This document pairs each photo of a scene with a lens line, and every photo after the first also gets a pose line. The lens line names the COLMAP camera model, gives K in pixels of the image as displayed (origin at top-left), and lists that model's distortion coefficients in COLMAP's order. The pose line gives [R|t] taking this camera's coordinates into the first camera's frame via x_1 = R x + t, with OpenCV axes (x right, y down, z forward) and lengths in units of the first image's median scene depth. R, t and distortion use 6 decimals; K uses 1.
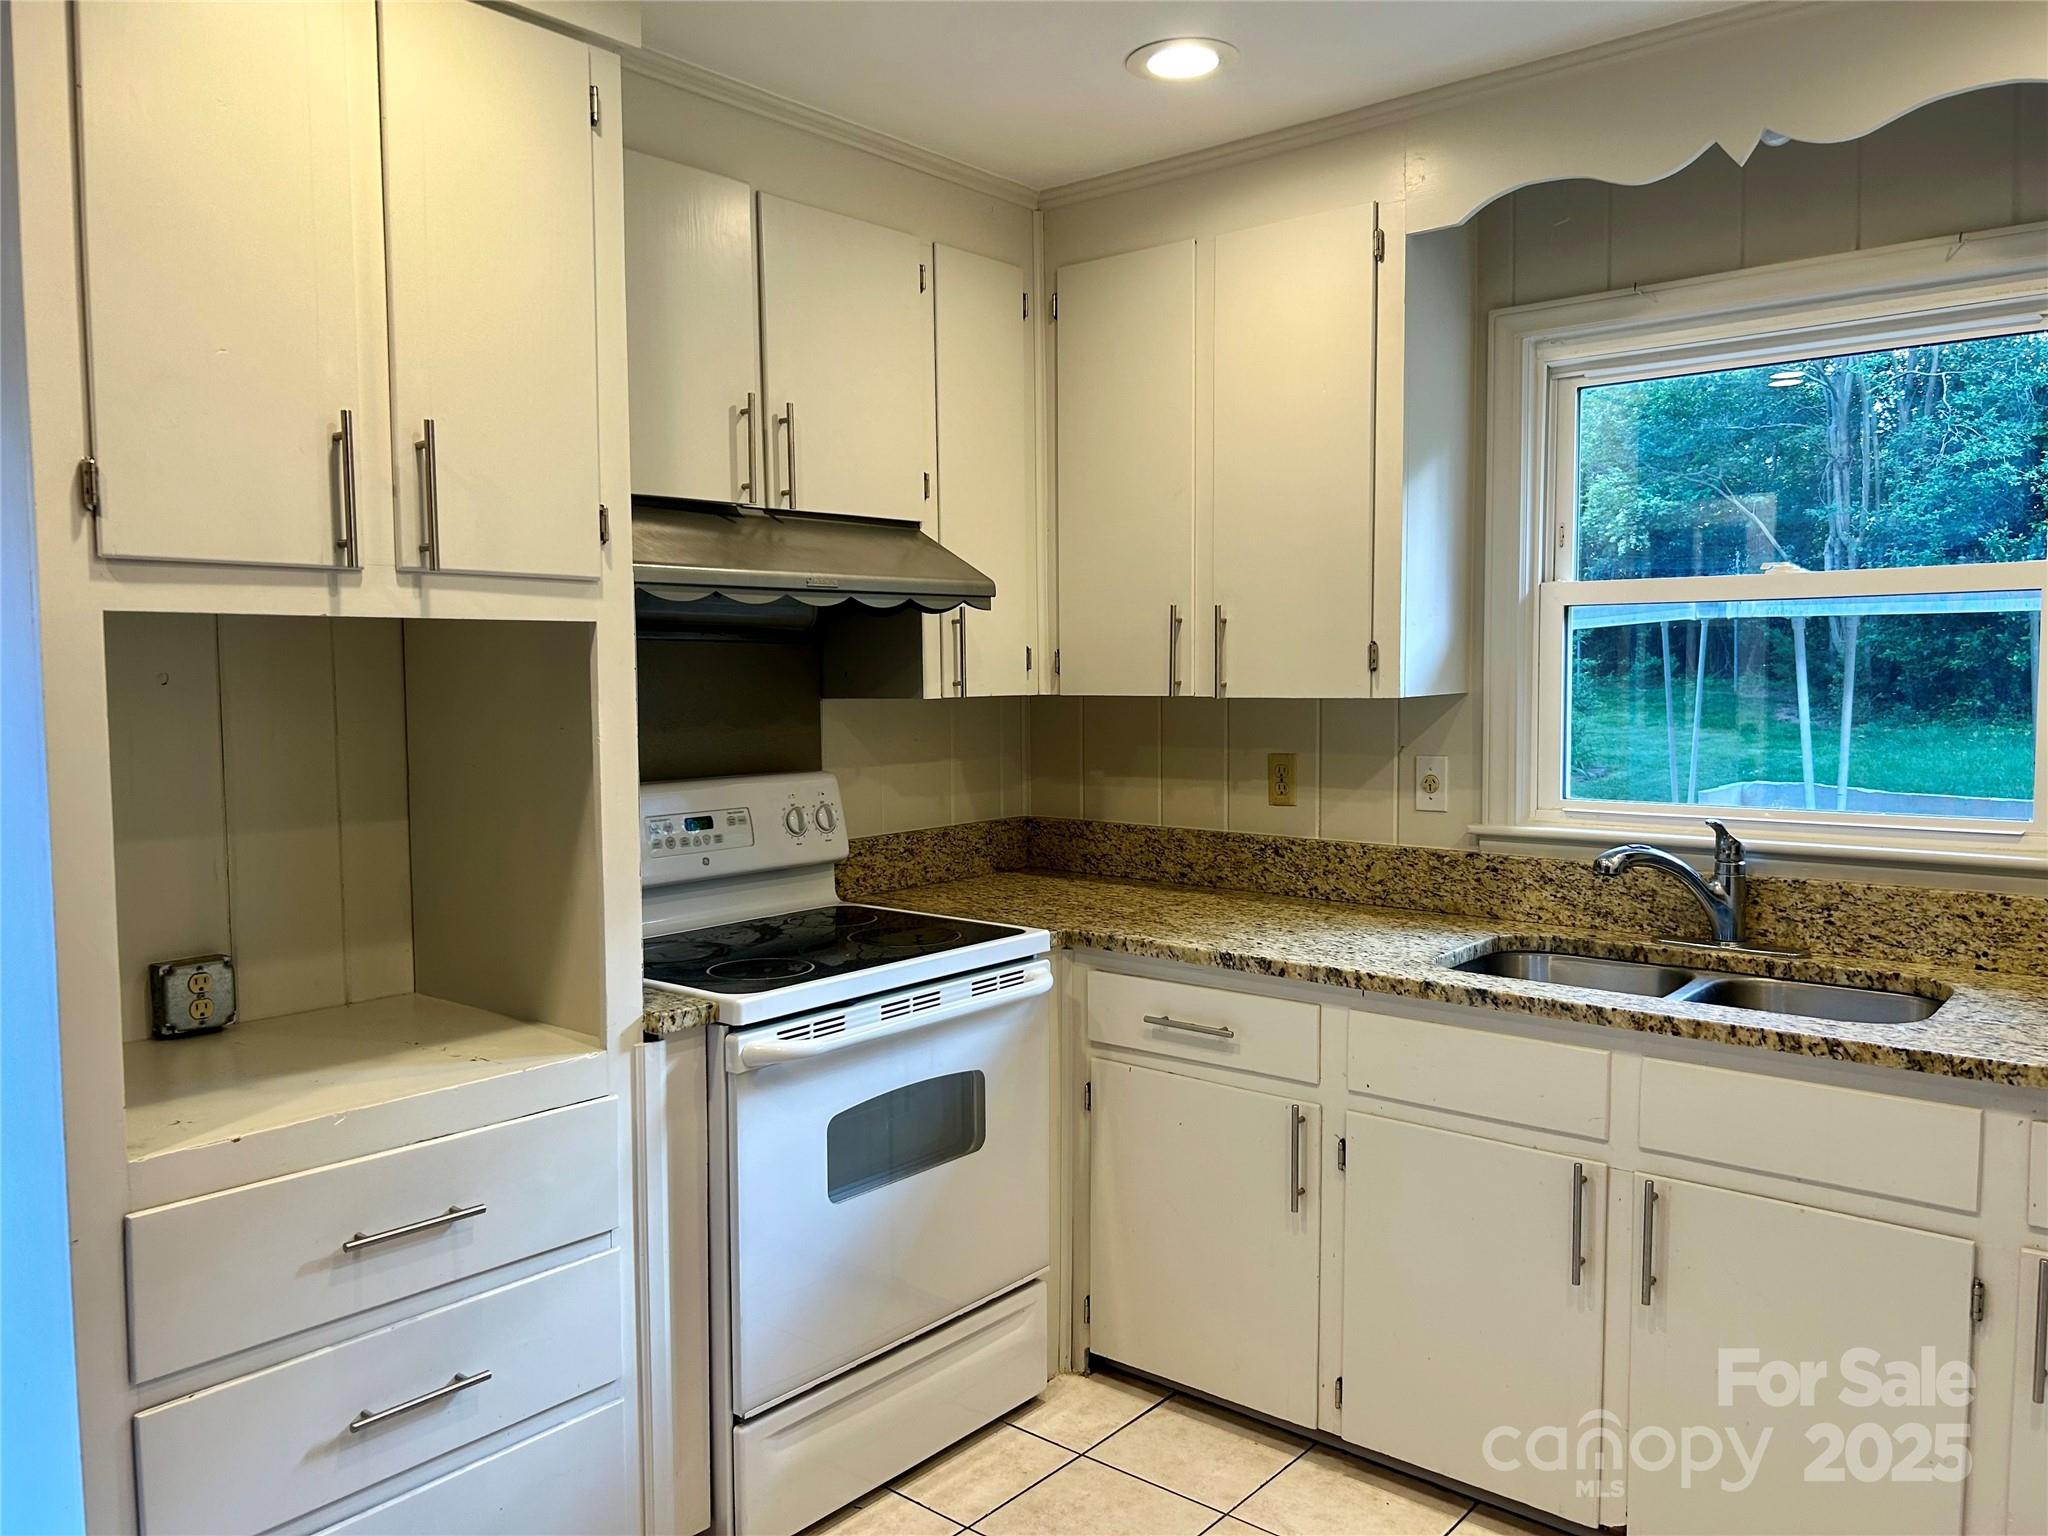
lens RADIAL K [[1545.3, 0, 1004.8], [0, 1545.3, 769.9], [0, 0, 1]] dist [0.042451, -0.046950]
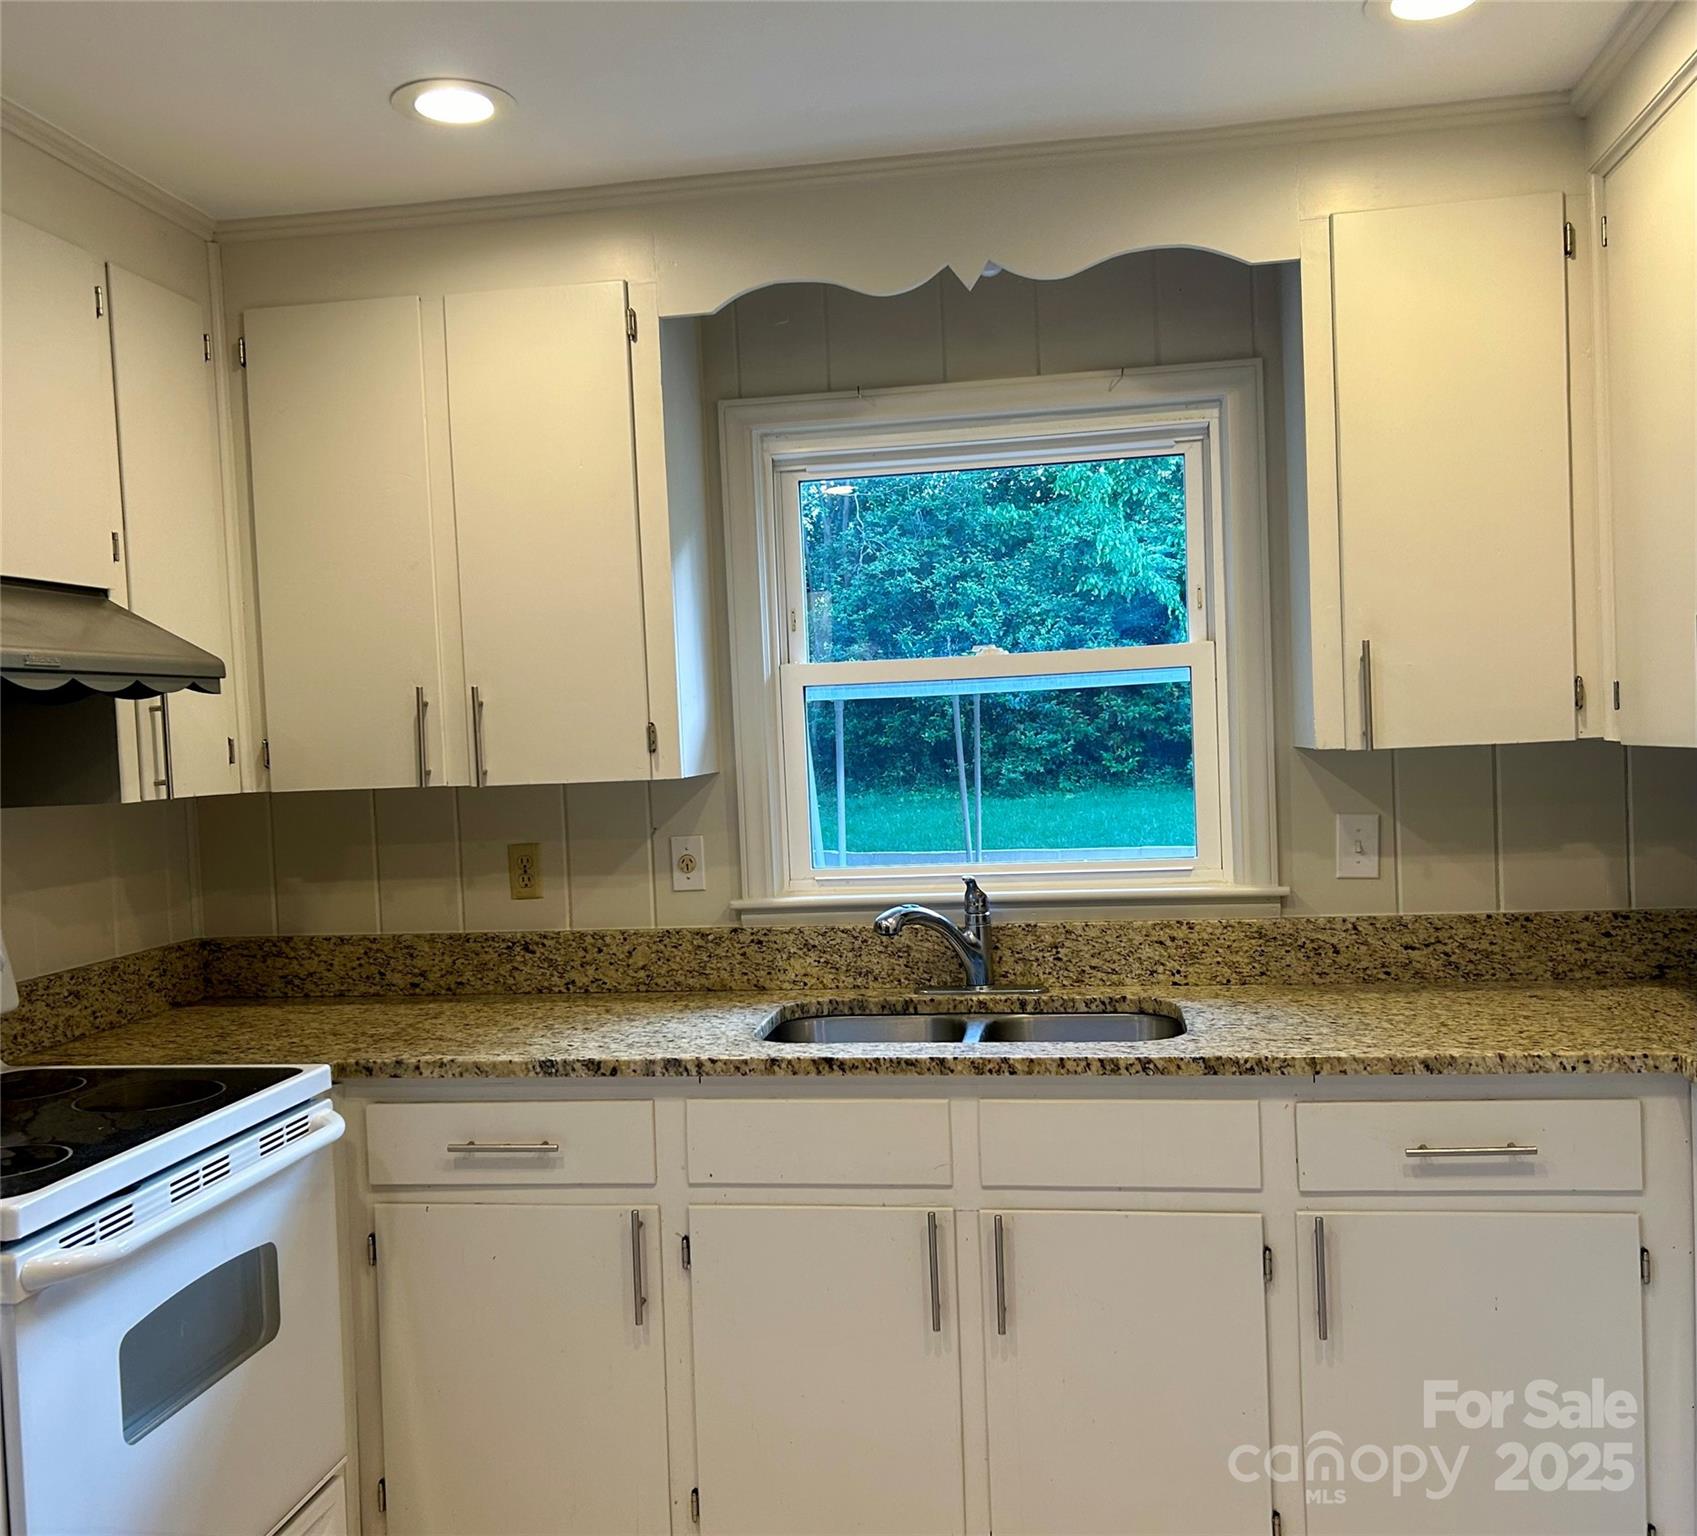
lens RADIAL K [[1561.8, 0, 844.3], [0, 1561.8, 773.8], [0, 0, 1]] dist [0.038730, 0.000000]
pose [[0.852604, -0.039260, 0.521080, -0.190779], [0.069372, 0.996851, -0.038401, -0.003470], [-0.517932, 0.068889, 0.852643, 0.100517]]
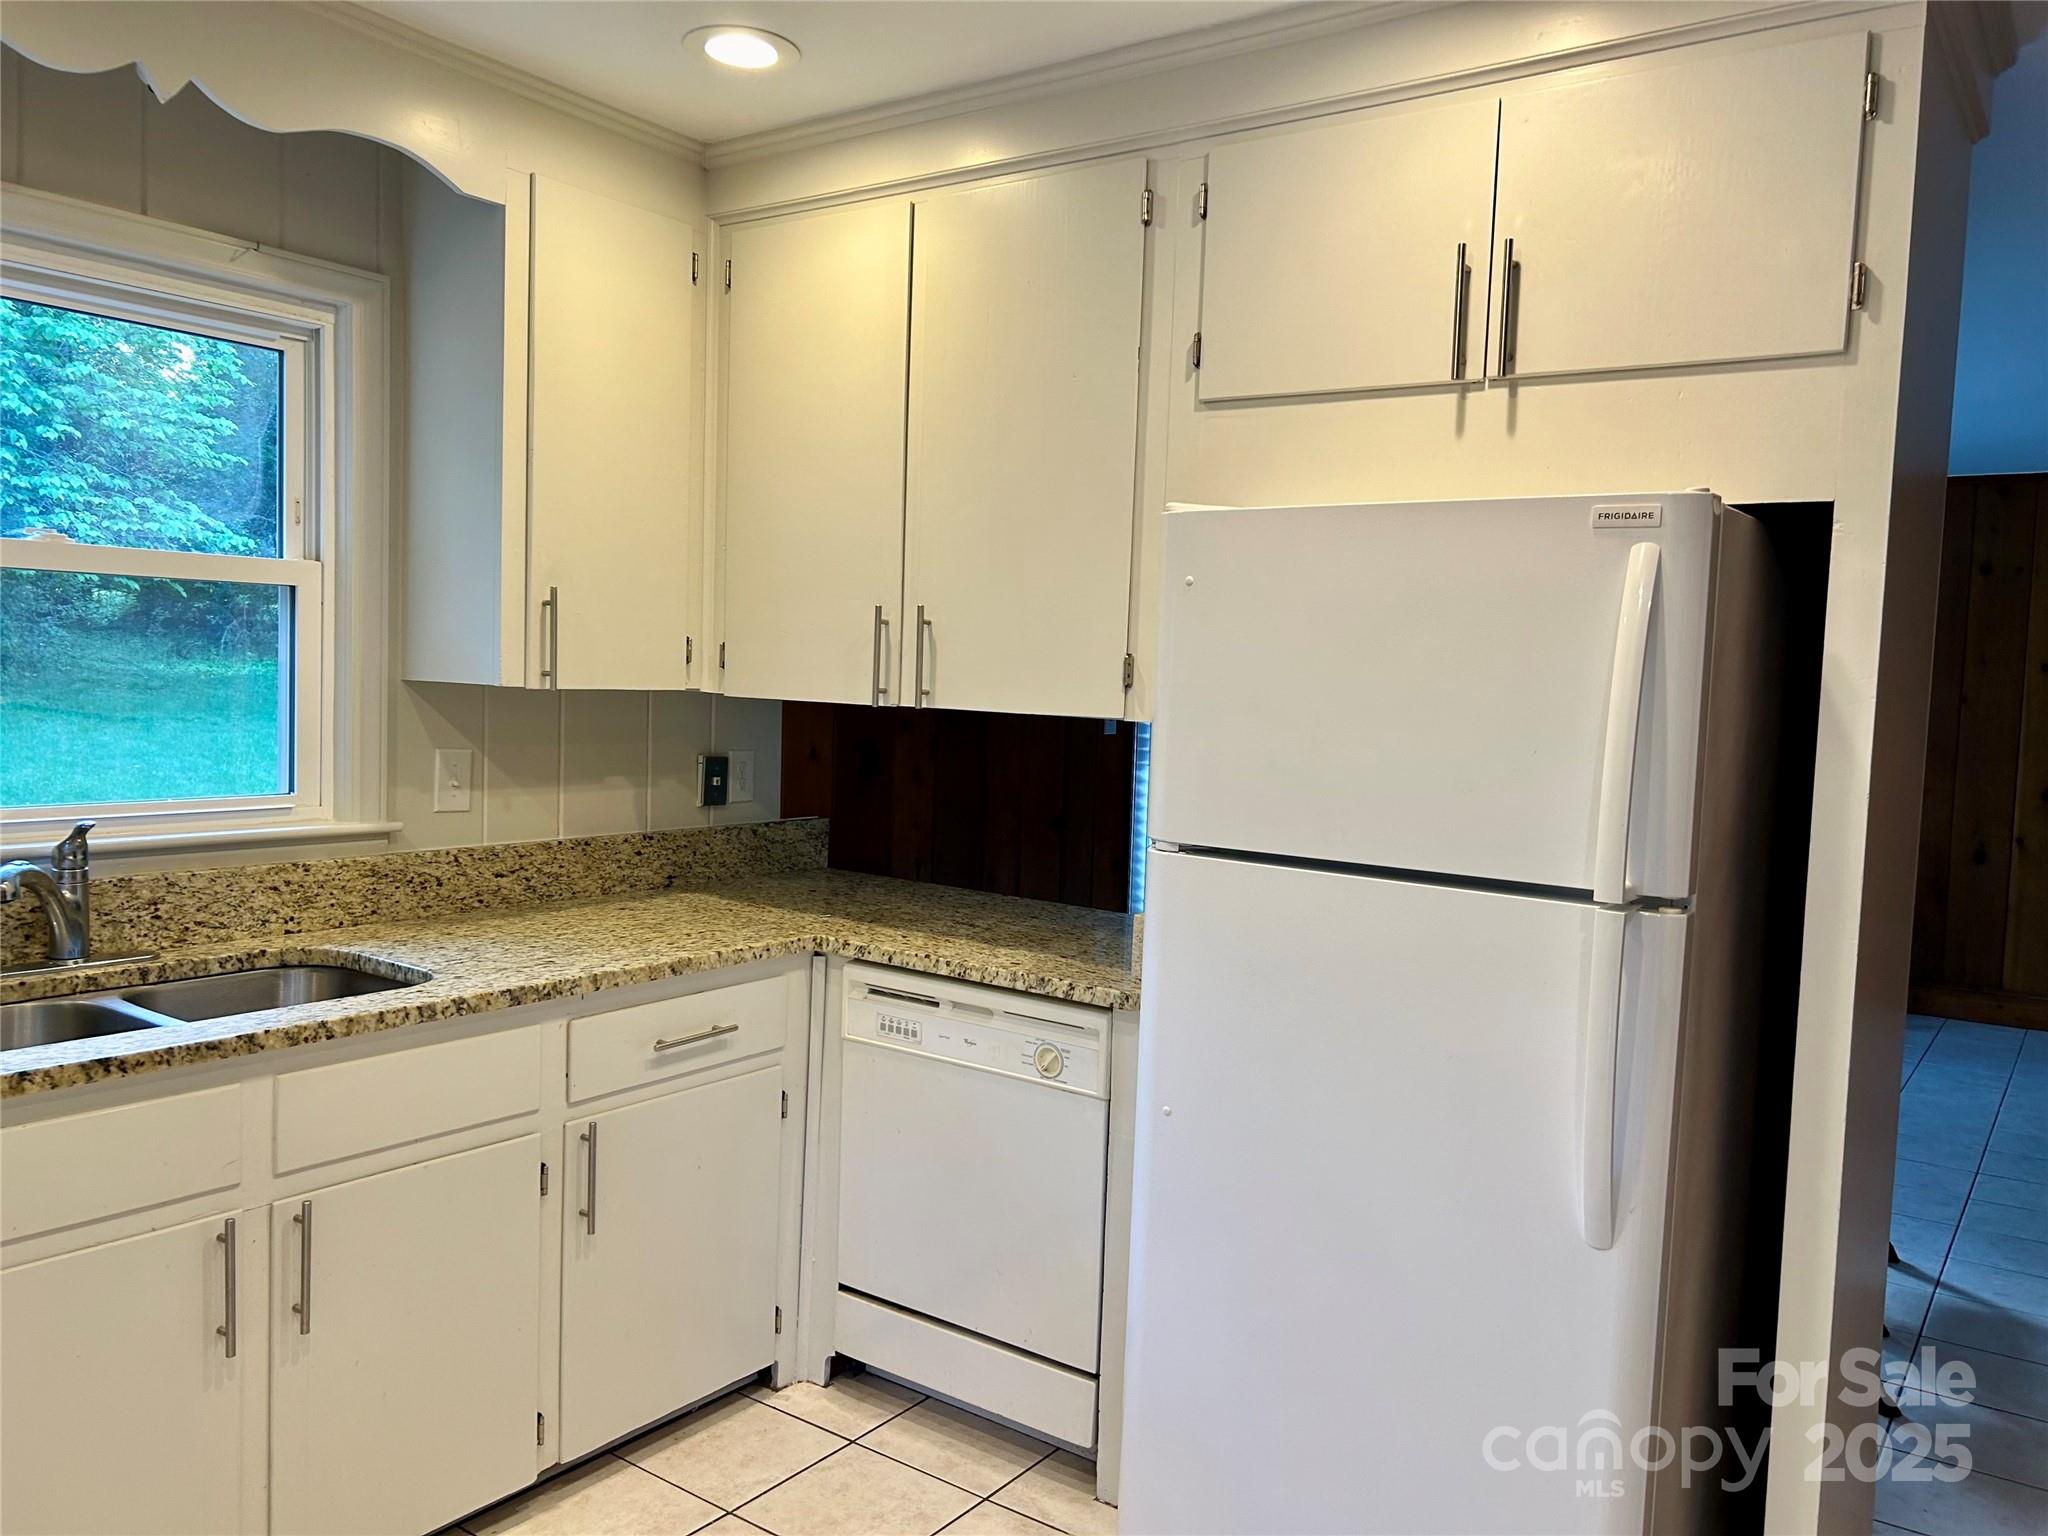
lens RADIAL K [[1545.3, 0, 1008.1], [0, 1545.3, 761.9], [0, 0, 1]] dist [0.042451, -0.046950]
pose [[-0.080246, -0.052601, 0.995386, -0.459434], [0.034704, 0.997854, 0.055529, -0.032139], [-0.996171, 0.039000, -0.078248, 0.549519]]
